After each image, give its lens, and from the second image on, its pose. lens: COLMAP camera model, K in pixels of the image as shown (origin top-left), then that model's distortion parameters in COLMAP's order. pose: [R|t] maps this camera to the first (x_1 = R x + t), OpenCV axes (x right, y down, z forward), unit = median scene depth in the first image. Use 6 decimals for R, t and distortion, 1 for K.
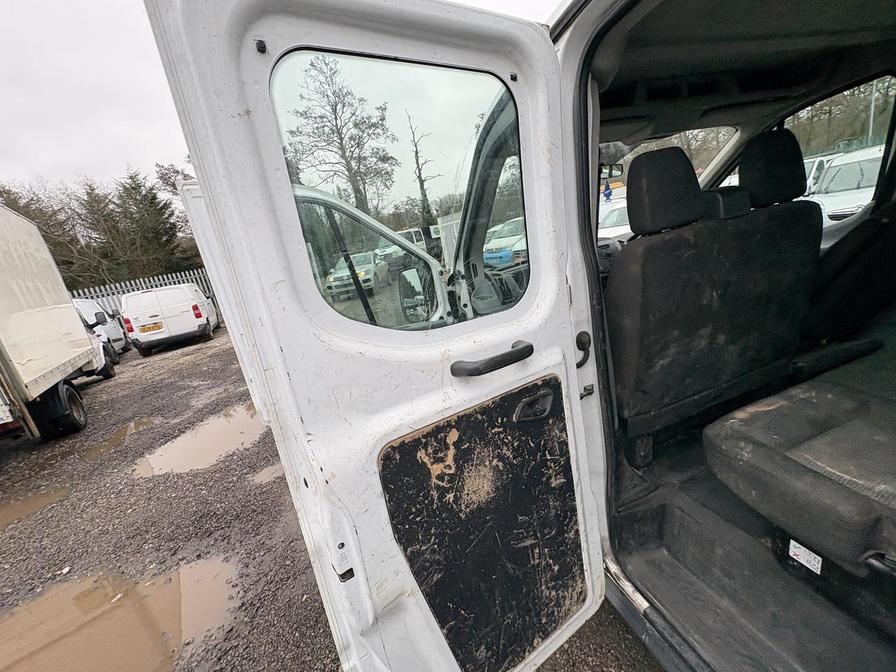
lens RADIAL K [[355.4, 0, 447.8], [0, 355.4, 336.7], [0, 0, 1]] dist [-0.000525, 0.000047]
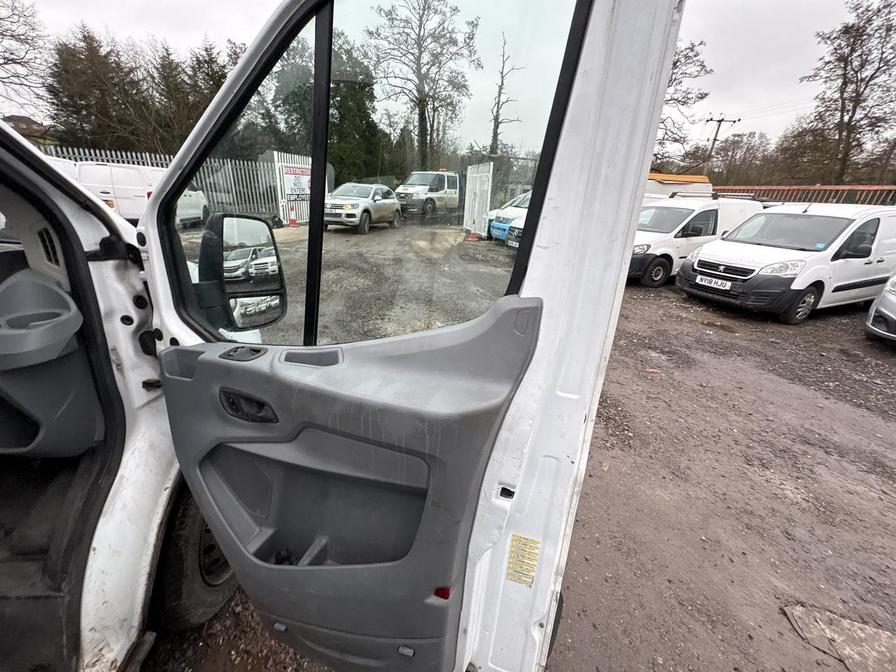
lens RADIAL K [[355.4, 0, 449.9], [0, 355.4, 334.4], [0, 0, 1]] dist [-0.000525, 0.000047]
pose [[0.943673, 0.305126, -0.127981, 0.258248], [-0.286485, 0.946993, 0.145367, -0.093730], [0.165552, -0.100514, 0.981065, 0.169930]]
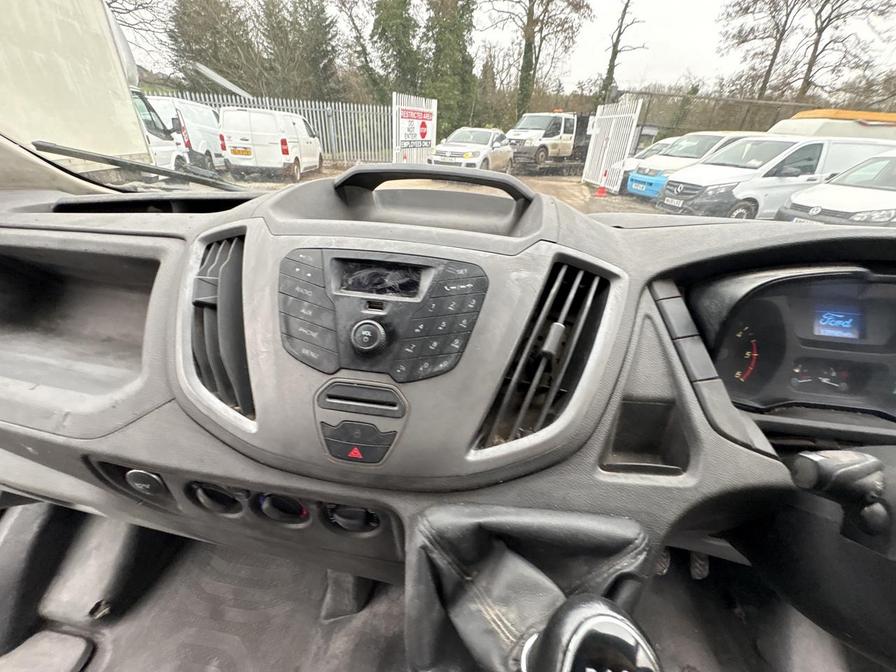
lens RADIAL K [[355.4, 0, 450.0], [0, 355.4, 336.2], [0, 0, 1]] dist [-0.000525, 0.000047]
pose [[0.885571, 0.398937, -0.237936, 0.102878], [-0.318404, 0.894306, 0.314382, -0.056808], [0.338206, -0.202648, 0.918994, 0.177832]]
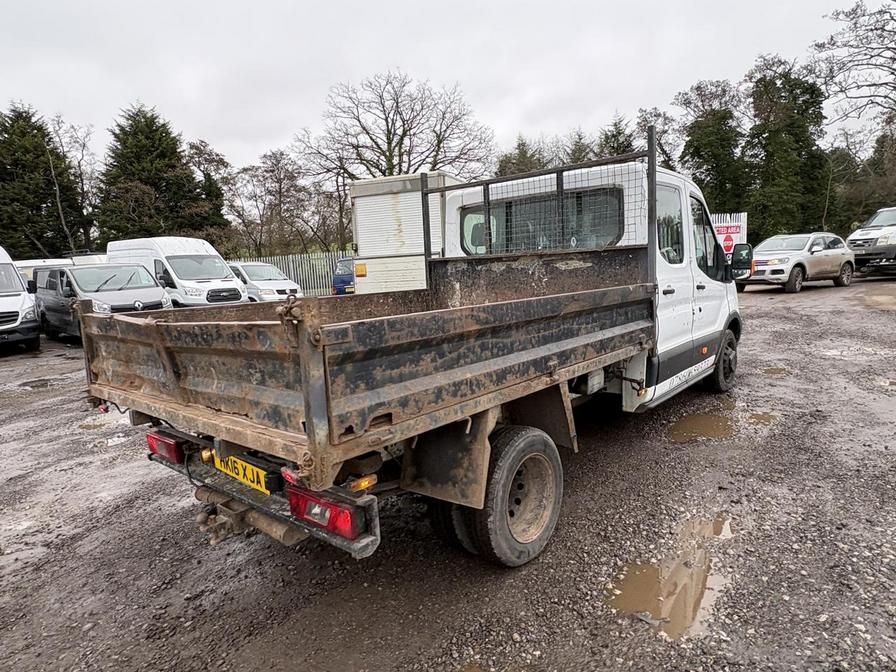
lens RADIAL K [[552.5, 0, 446.6], [0, 552.5, 332.4], [0, 0, 1]] dist [-0.000577, 0.000951]
pose [[0.523221, 0.259666, -0.811673, 0.471672], [-0.265159, 0.954775, 0.134520, -0.009577], [0.809895, 0.144838, 0.568411, -0.252584]]
